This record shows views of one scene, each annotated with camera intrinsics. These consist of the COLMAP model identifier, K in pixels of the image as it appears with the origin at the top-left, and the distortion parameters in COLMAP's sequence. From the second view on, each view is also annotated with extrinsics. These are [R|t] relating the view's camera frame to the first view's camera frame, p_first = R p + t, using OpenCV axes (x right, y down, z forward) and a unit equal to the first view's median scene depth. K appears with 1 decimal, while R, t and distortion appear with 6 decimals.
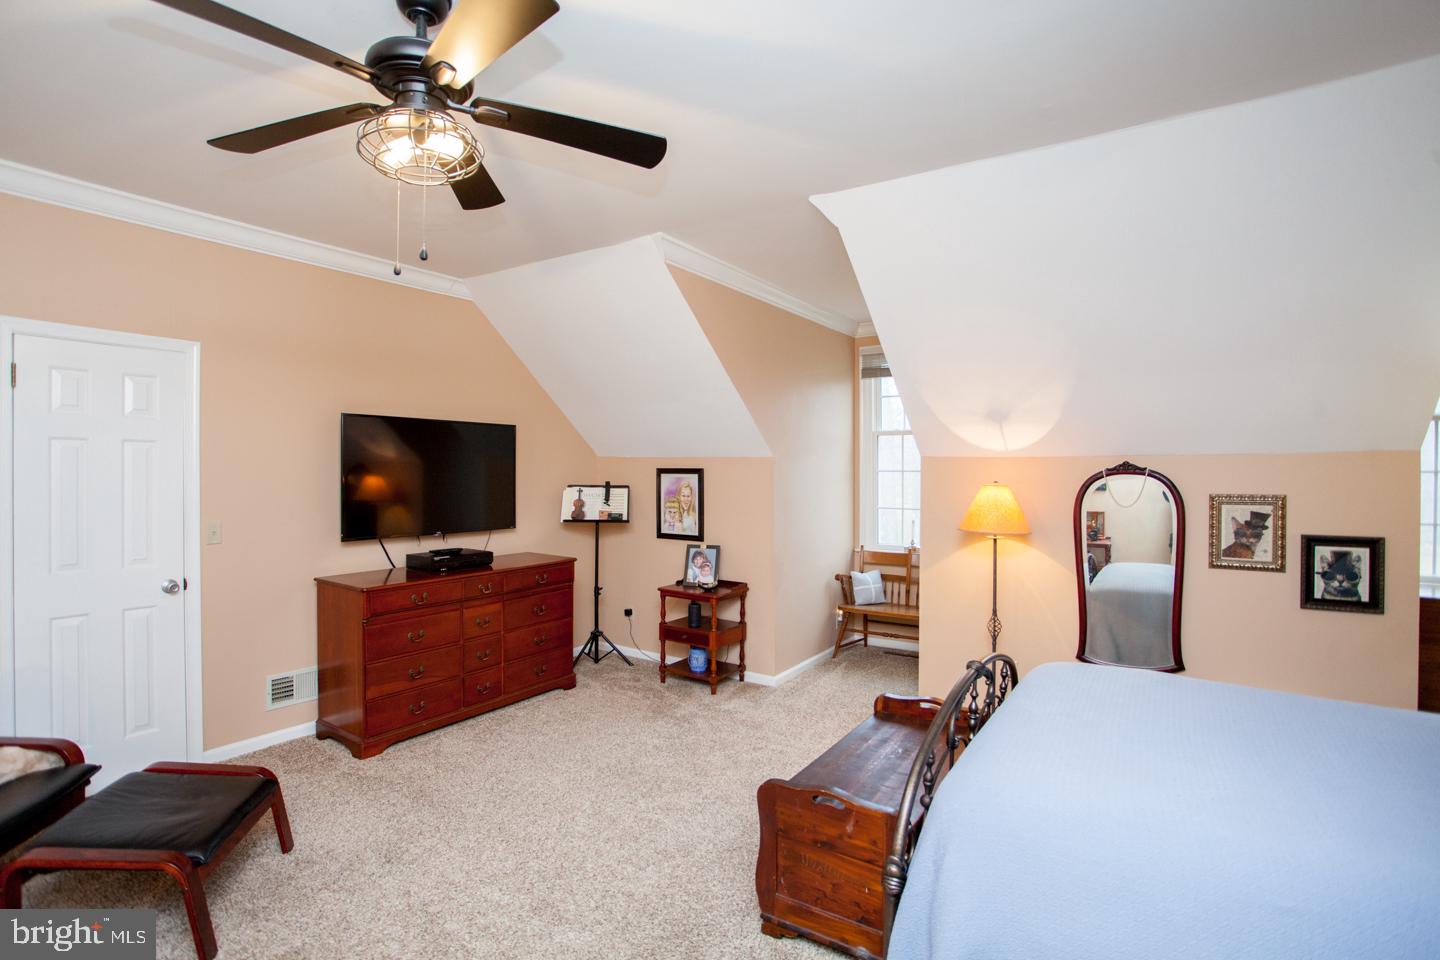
lens RADIAL K [[690.9, 0, 721.3], [0, 690.9, 482.6], [0, 0, 1]] dist [-0.066958, 0.022939]
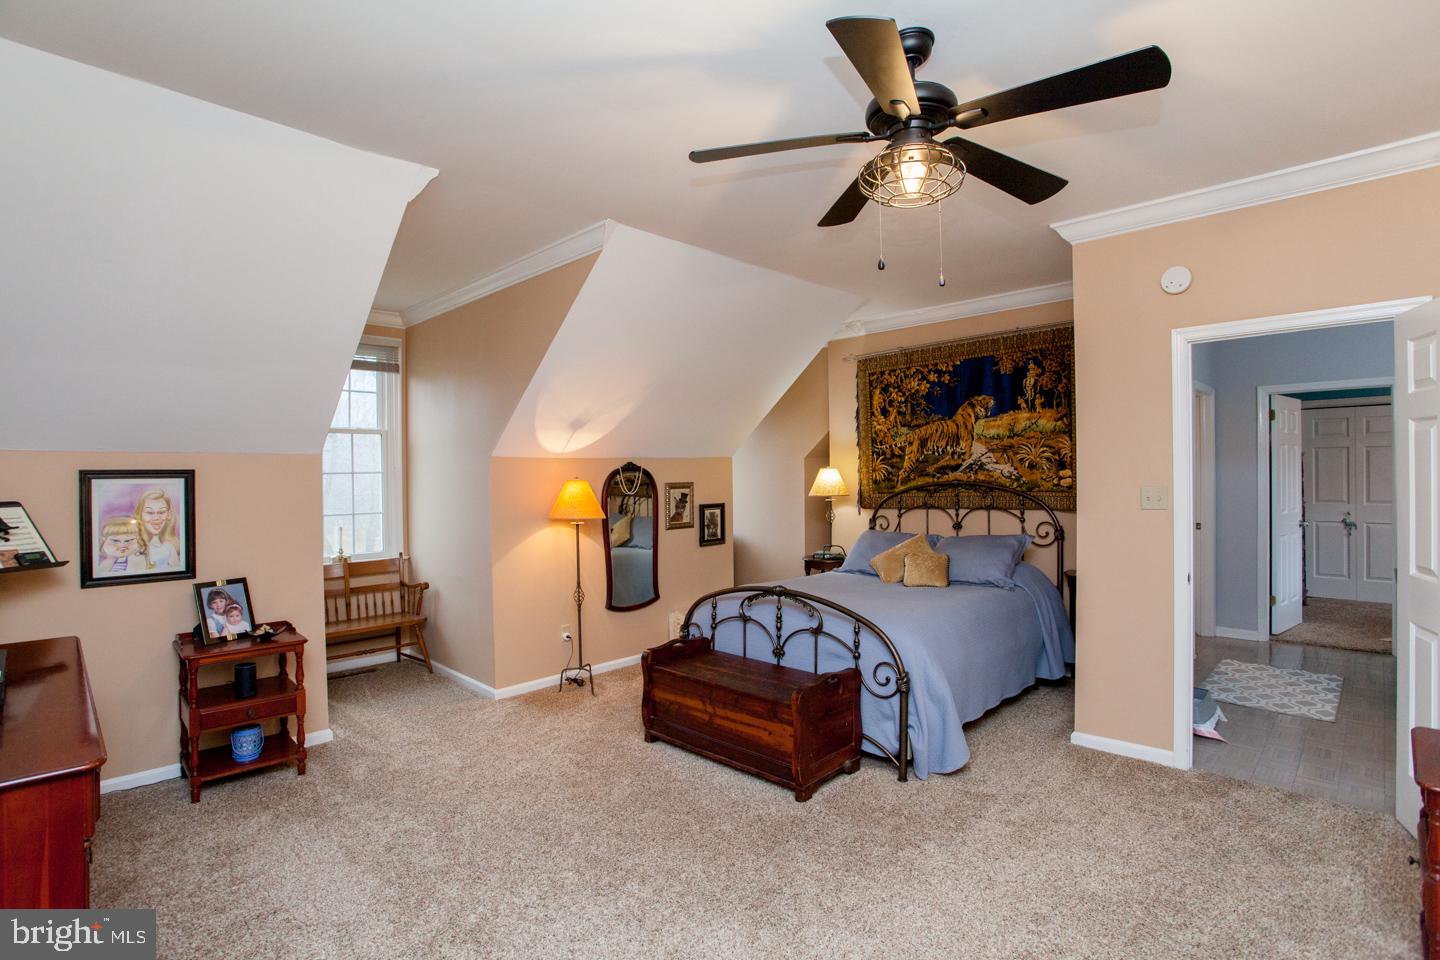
lens RADIAL K [[690.9, 0, 730.7], [0, 690.9, 468.3], [0, 0, 1]] dist [-0.066958, 0.022939]
pose [[0.200045, -0.002717, 0.979783, -0.582906], [0.027978, 0.999604, -0.002941, -0.005511], [-0.979387, 0.028001, 0.200042, 0.370418]]
